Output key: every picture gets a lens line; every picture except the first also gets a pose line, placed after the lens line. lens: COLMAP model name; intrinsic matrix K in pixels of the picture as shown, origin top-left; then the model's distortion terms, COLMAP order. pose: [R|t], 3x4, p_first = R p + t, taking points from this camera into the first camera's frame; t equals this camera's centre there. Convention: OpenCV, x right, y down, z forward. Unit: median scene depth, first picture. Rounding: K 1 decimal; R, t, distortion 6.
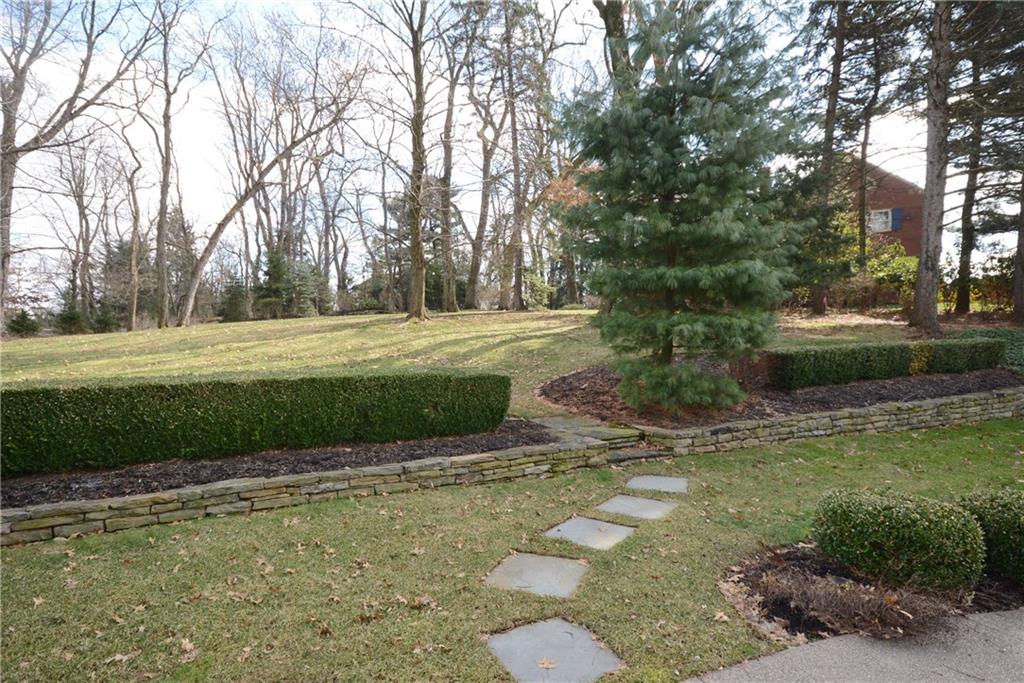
lens RADIAL K [[535.1, 0, 506.1], [0, 535.1, 336.8], [0, 0, 1]] dist [0.020195, -0.002699]
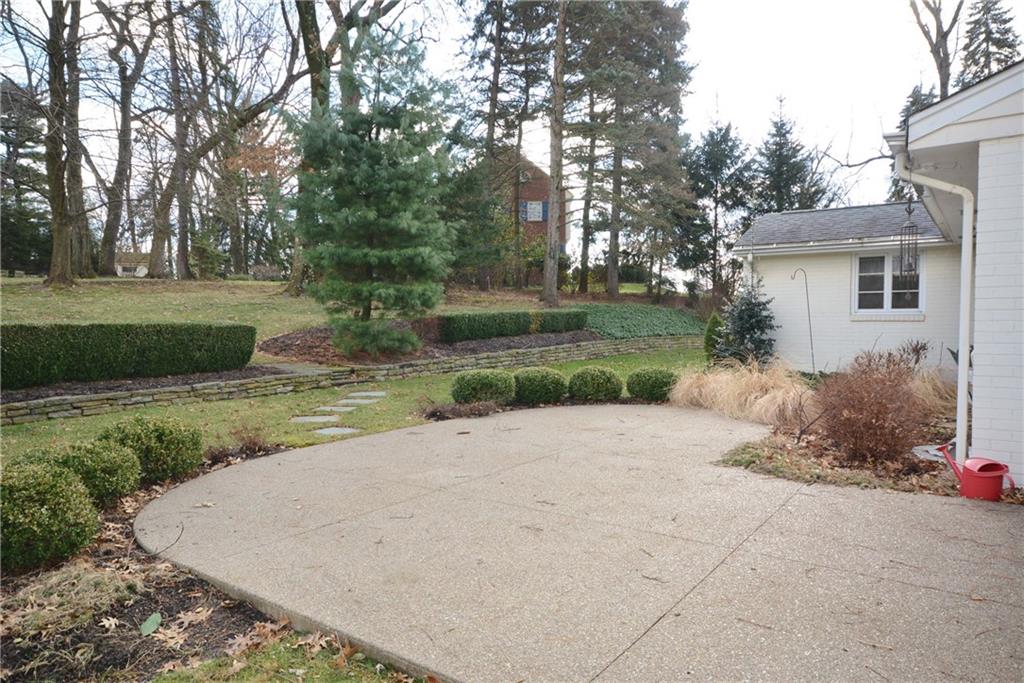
lens RADIAL K [[649.9, 0, 511.4], [0, 649.9, 341.1], [0, 0, 1]] dist [-0.016627, 0.013004]
pose [[0.853215, -0.015928, 0.521316, -0.242105], [-0.001823, 0.999436, 0.033520, 0.047156], [-0.521556, -0.029550, 0.852705, -0.575492]]
